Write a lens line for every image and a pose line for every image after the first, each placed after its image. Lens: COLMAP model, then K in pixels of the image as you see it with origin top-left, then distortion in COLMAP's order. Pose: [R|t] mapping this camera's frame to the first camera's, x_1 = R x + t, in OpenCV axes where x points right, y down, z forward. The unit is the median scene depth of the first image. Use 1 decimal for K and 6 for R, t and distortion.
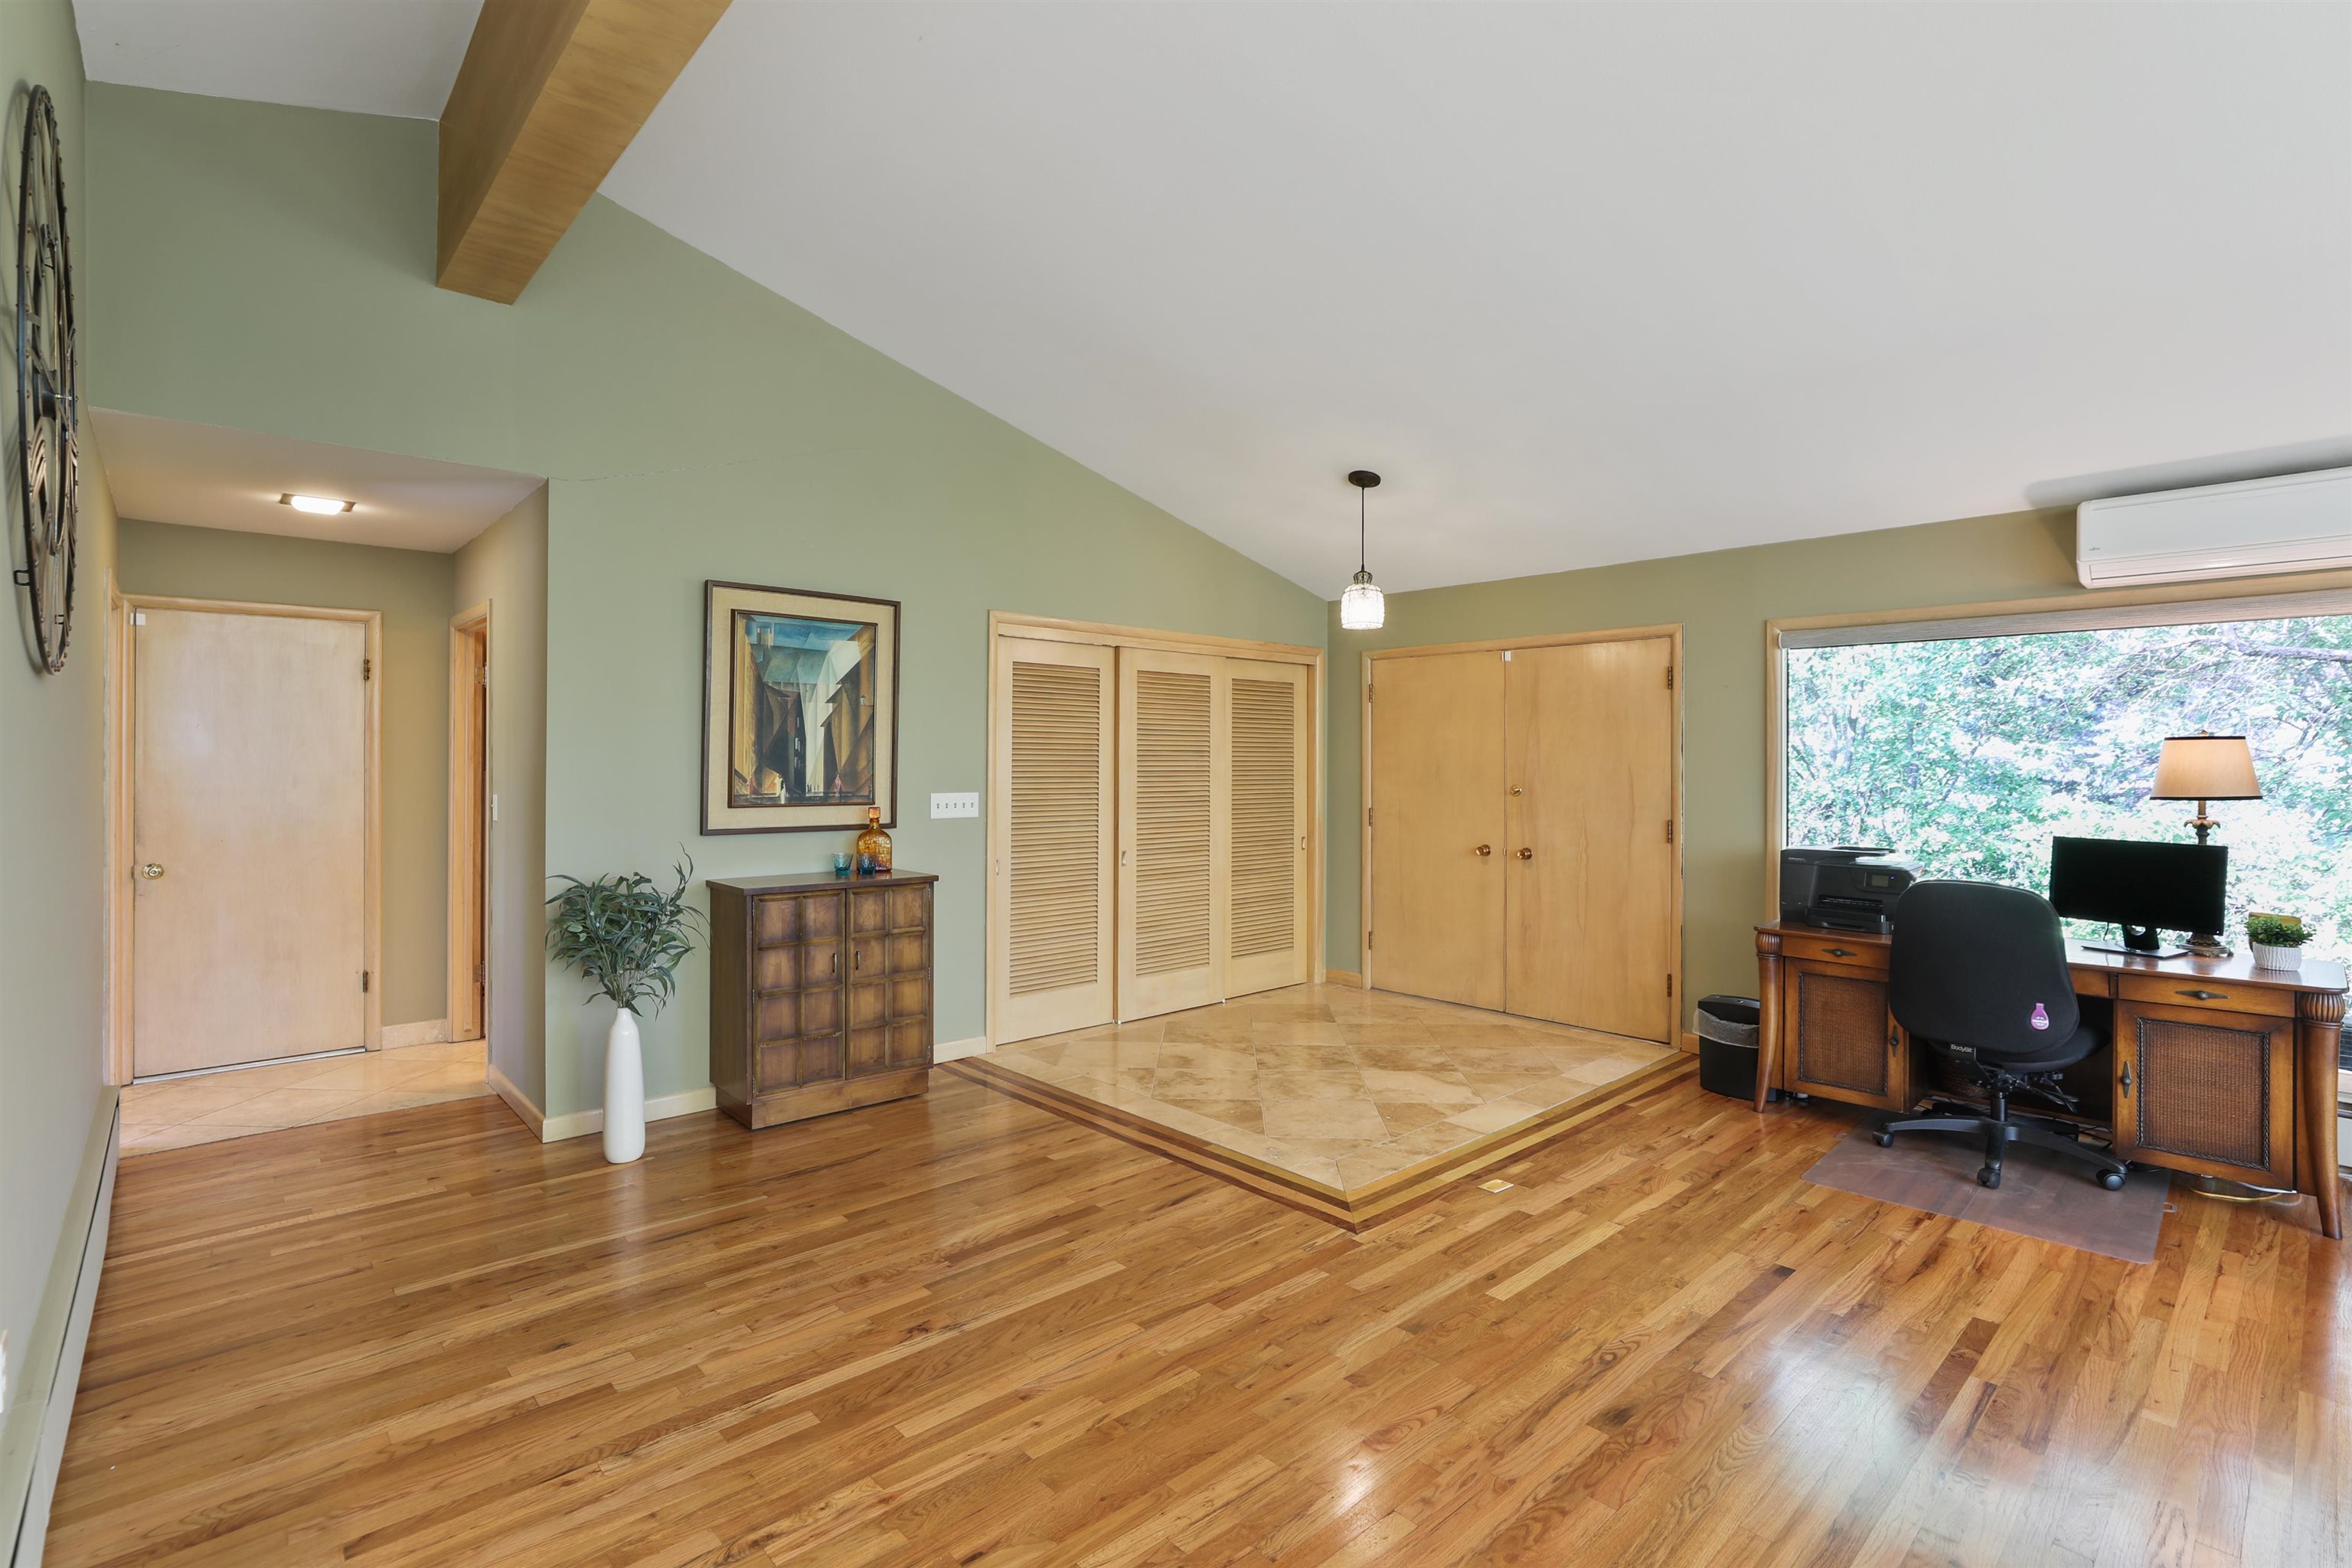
lens RADIAL K [[1100.1, 0, 1147.4], [0, 1100.1, 762.1], [0, 0, 1]] dist [-0.028670, 0.011512]
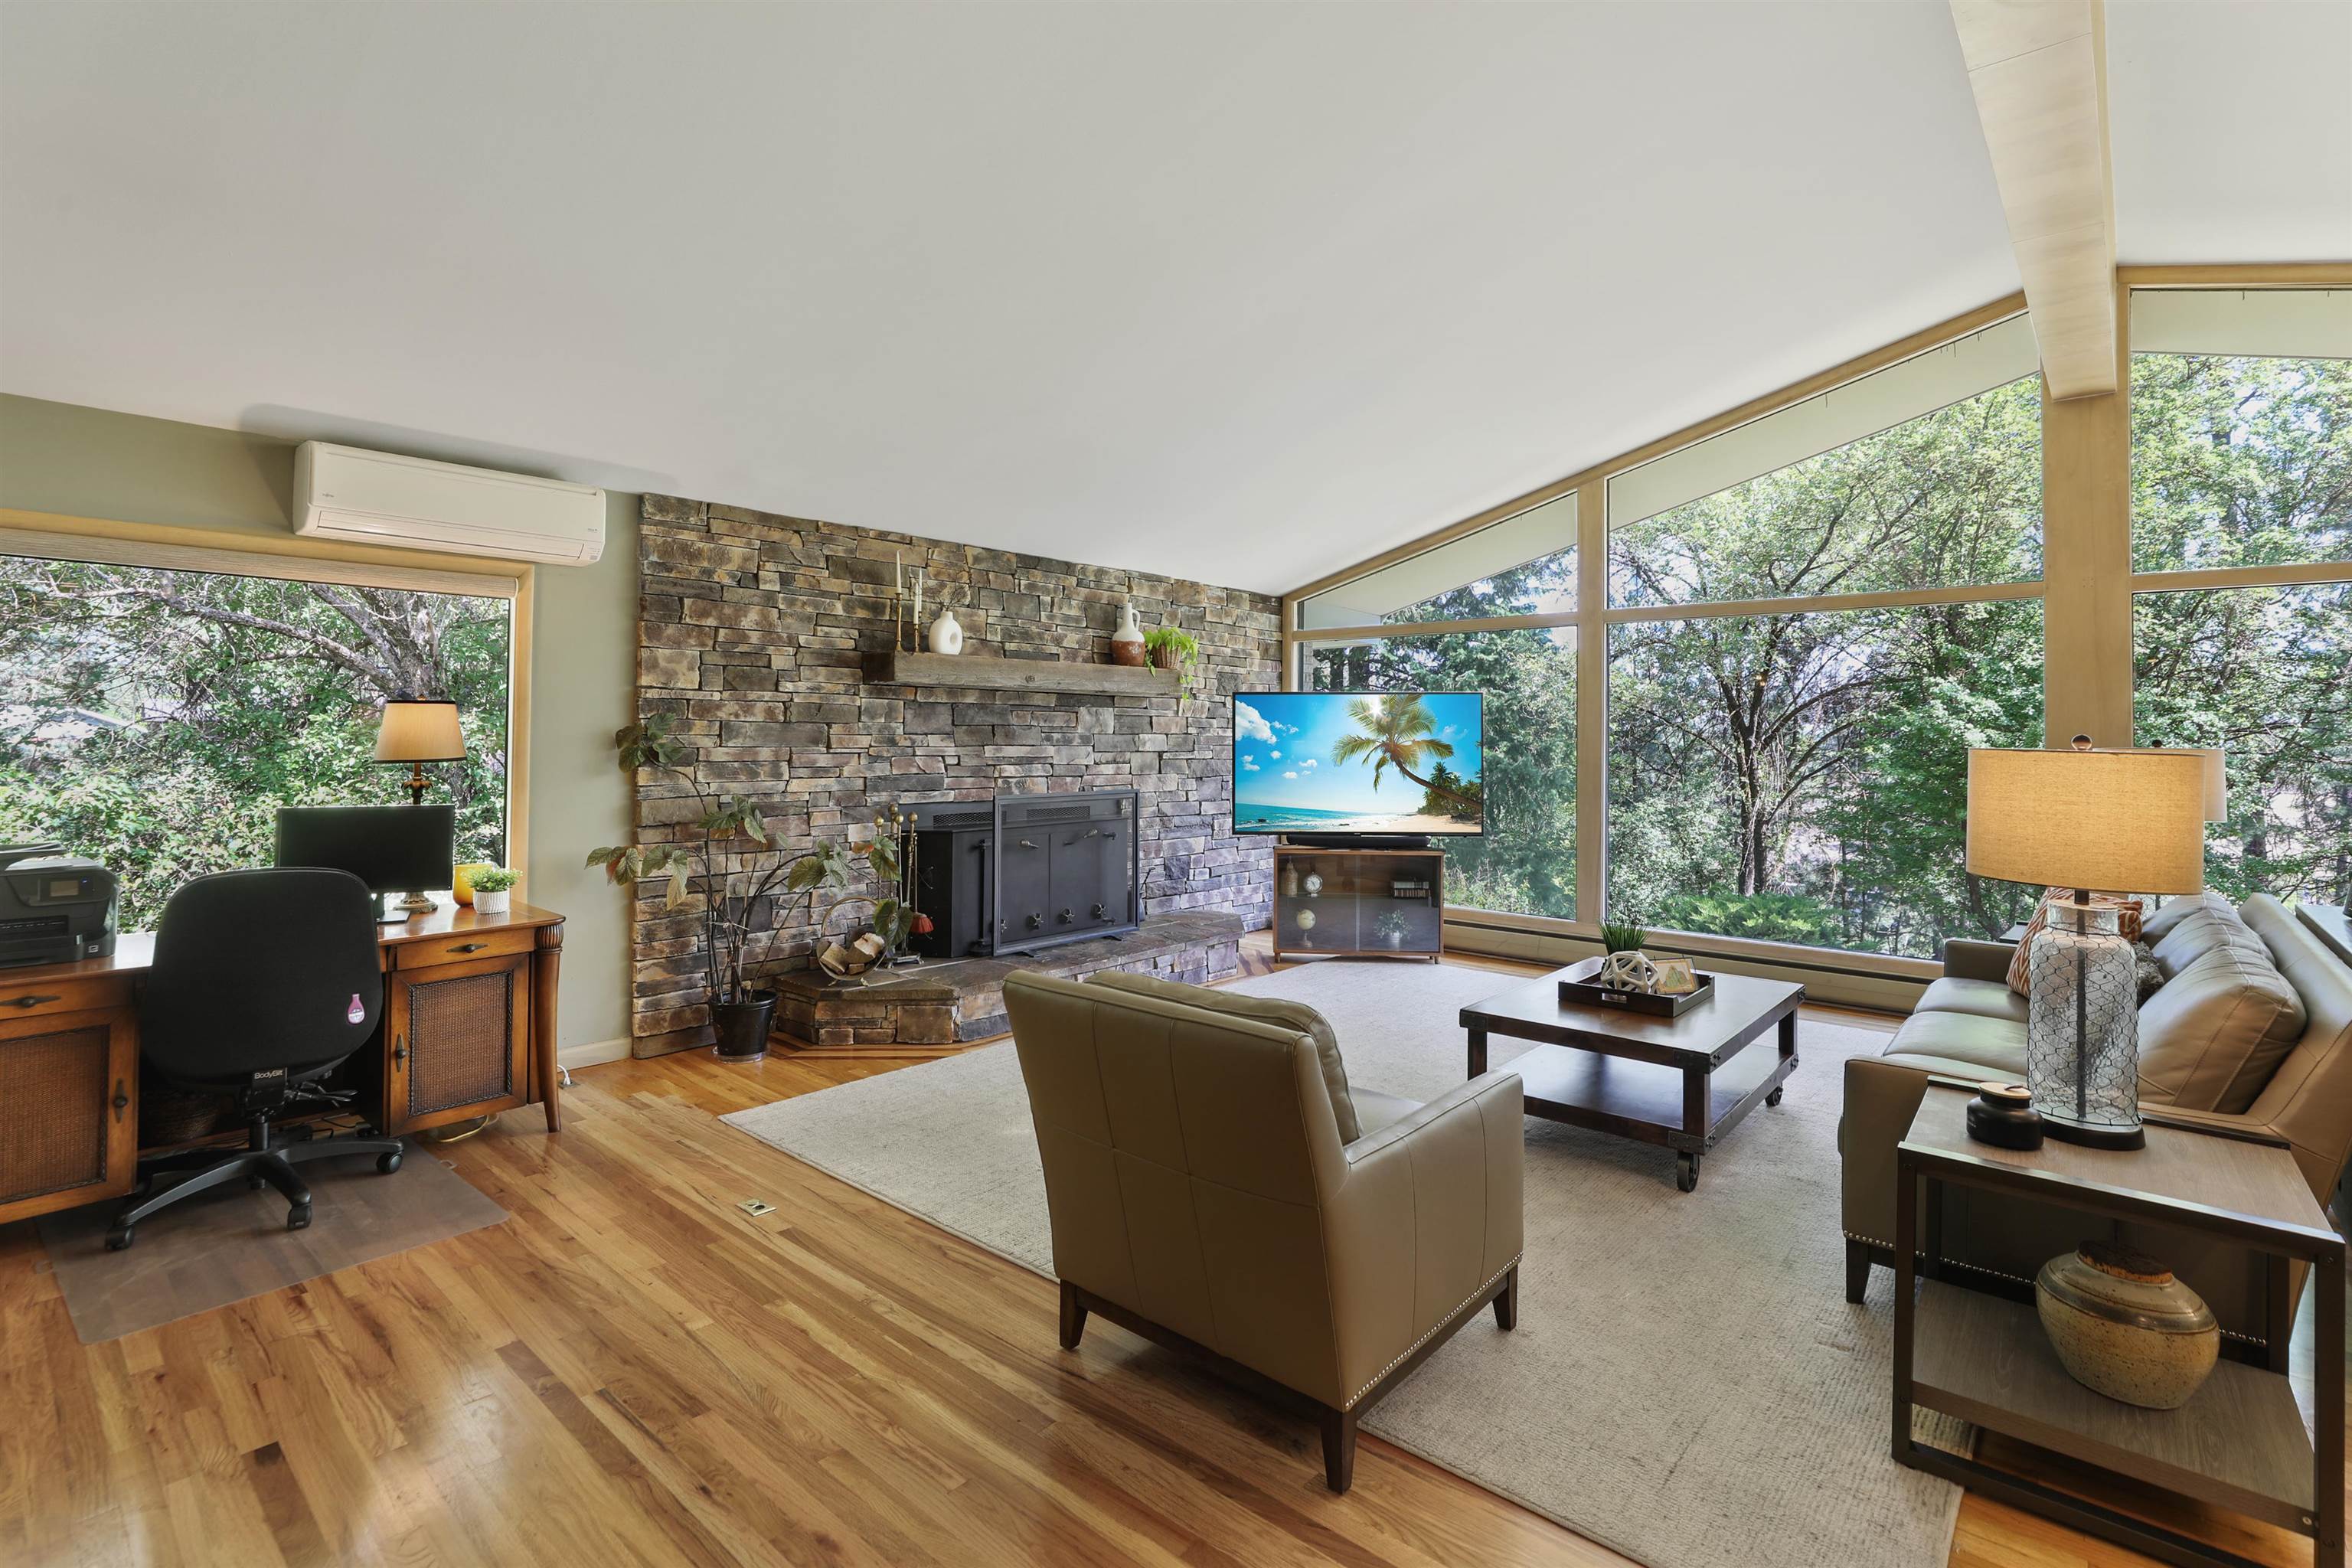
lens RADIAL K [[1100.1, 0, 1186.9], [0, 1100.1, 717.3], [0, 0, 1]] dist [-0.028670, 0.011512]
pose [[-0.121306, 0.009640, 0.992568, -0.124408], [-0.009791, 0.999893, -0.010908, -0.003285], [-0.992567, -0.011042, -0.121199, 0.343570]]
